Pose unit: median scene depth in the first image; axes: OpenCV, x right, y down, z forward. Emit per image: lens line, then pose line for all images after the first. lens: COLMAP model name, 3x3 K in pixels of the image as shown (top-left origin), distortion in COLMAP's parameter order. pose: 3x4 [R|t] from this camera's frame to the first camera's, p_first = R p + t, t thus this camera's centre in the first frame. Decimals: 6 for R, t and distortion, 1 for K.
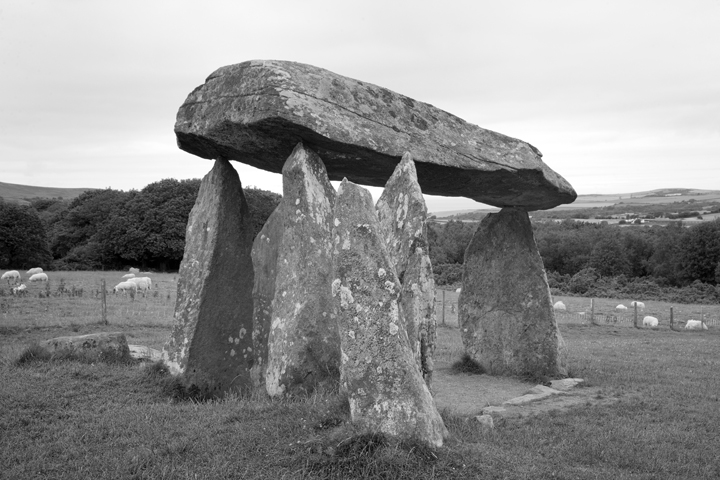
lens RADIAL K [[932.5, 0, 372.3], [0, 932.5, 238.7], [0, 0, 1]] dist [0.092043, 0.013117]
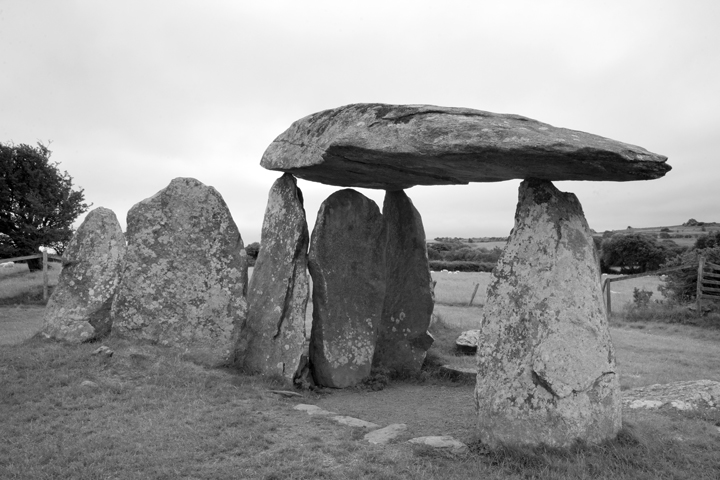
lens RADIAL K [[598.6, 0, 362.4], [0, 598.6, 244.3], [0, 0, 1]] dist [-0.047550, 0.019402]
pose [[-0.211303, -0.041382, -0.976544, 0.728606], [-0.018670, 0.999092, -0.038298, 0.036858], [0.977242, 0.010140, -0.211884, 1.197843]]
